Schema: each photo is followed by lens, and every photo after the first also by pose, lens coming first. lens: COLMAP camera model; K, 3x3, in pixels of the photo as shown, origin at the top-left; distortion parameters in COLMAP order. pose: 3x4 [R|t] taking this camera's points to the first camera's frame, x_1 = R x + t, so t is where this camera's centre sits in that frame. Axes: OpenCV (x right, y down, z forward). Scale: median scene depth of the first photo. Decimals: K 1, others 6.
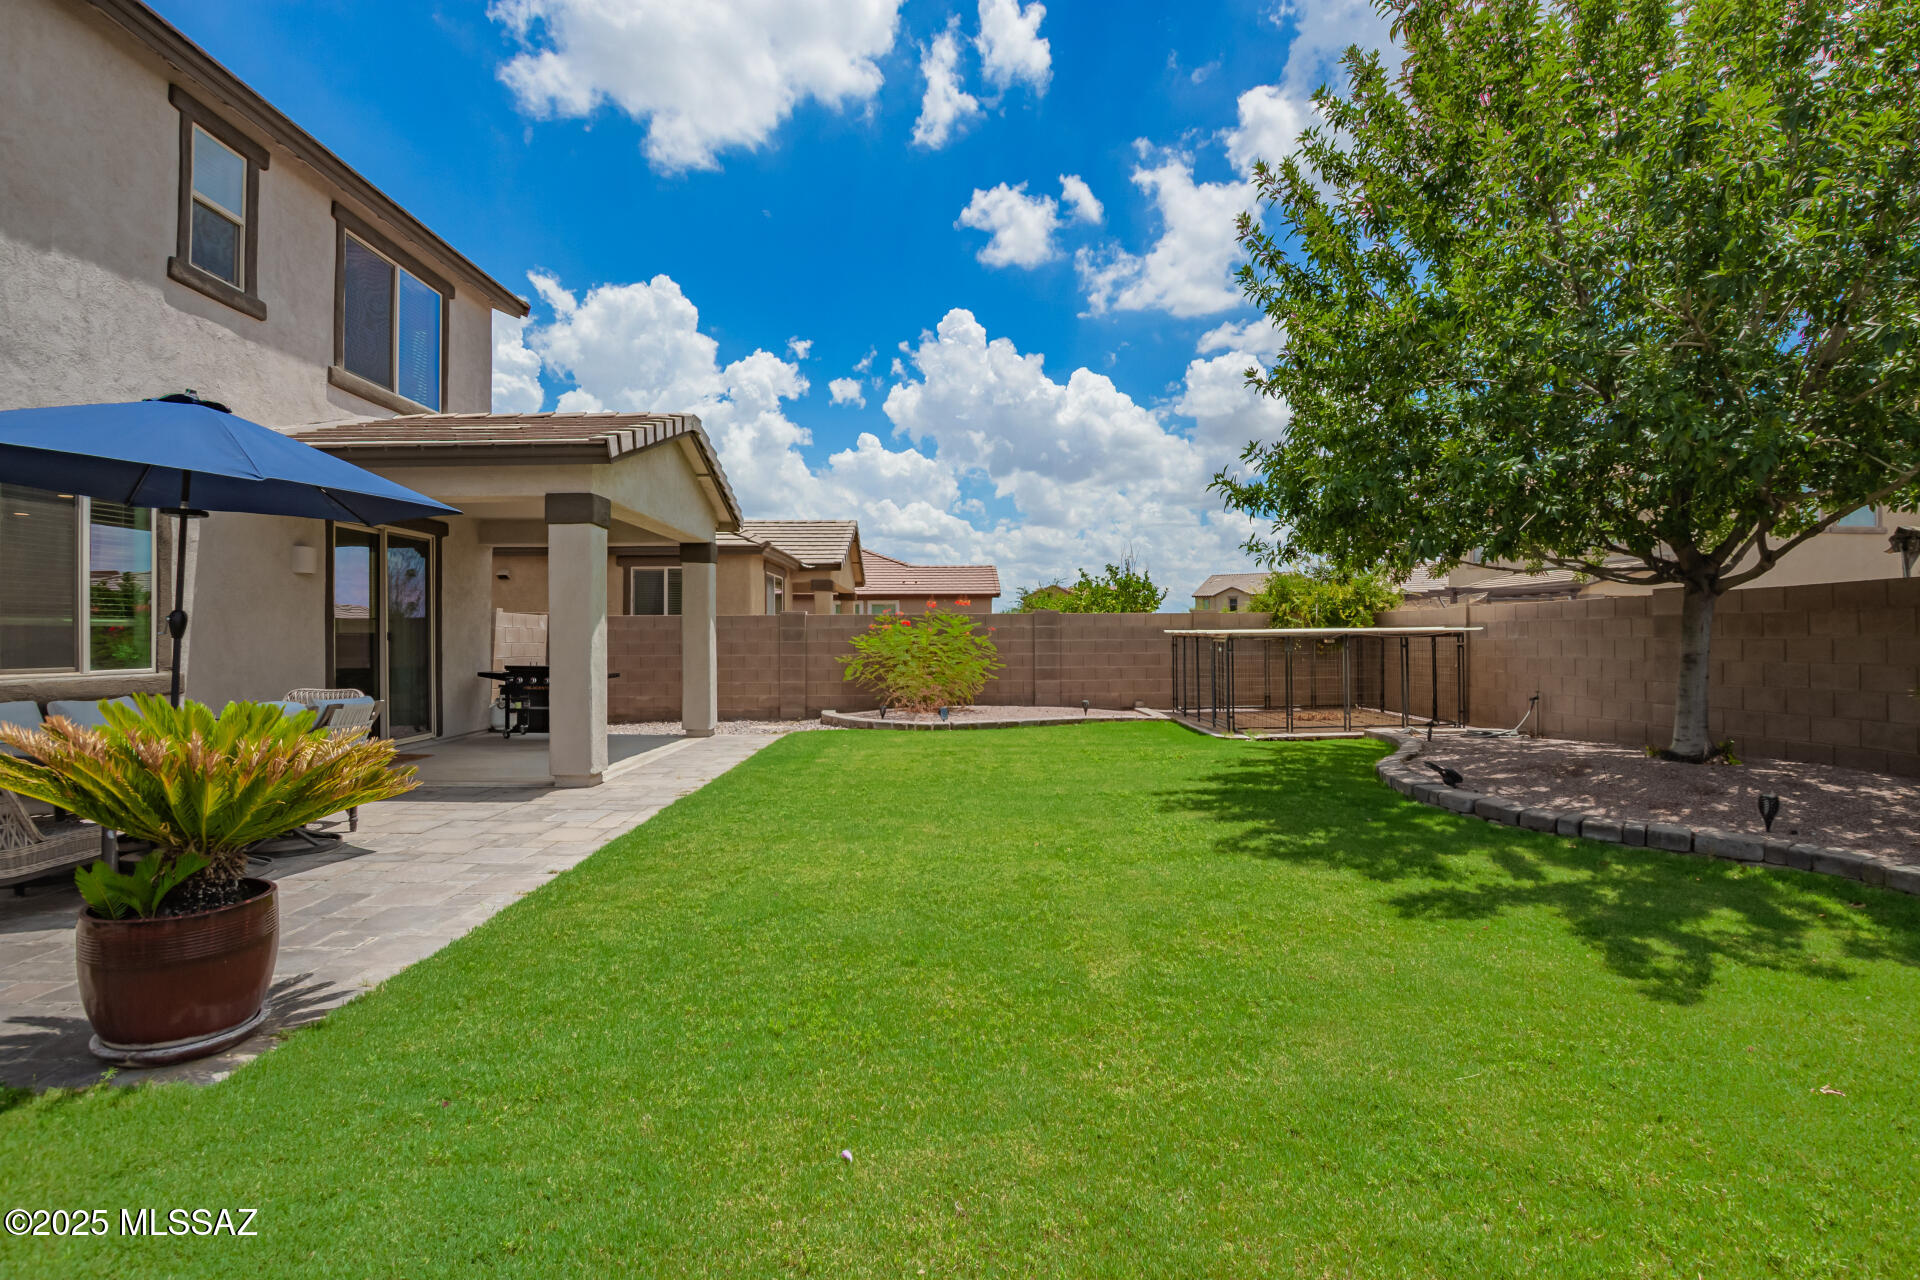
lens RADIAL K [[898.8, 0, 958.1], [0, 898.8, 632.7], [0, 0, 1]] dist [-0.005307, -0.000476]
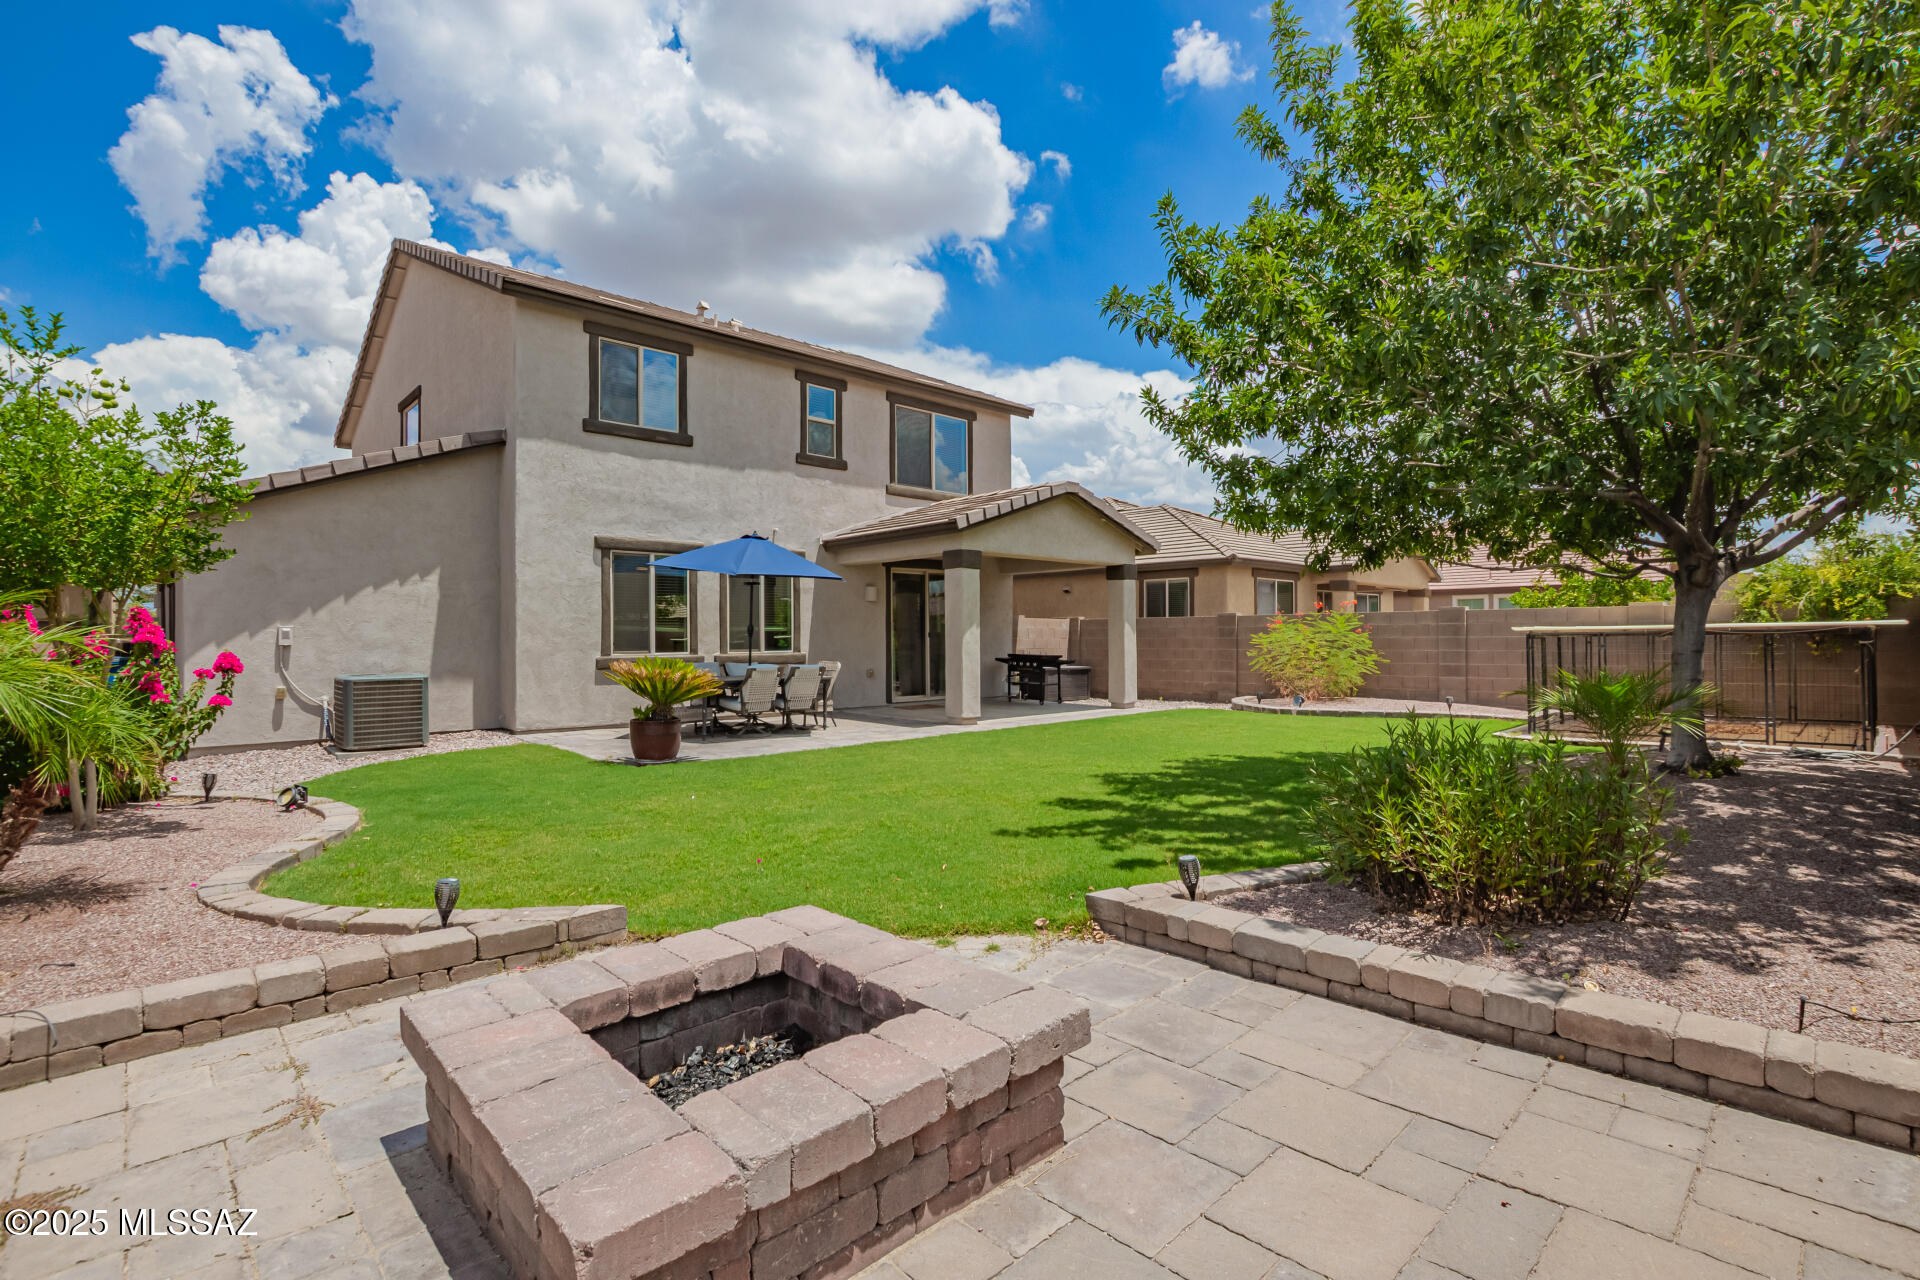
lens RADIAL K [[898.8, 0, 961.3], [0, 898.8, 639.6], [0, 0, 1]] dist [-0.005307, -0.000476]
pose [[0.684834, 0.001937, -0.728697, 0.633290], [0.006323, 0.999943, 0.008600, -0.000963], [0.728672, -0.010497, 0.684782, -0.115487]]
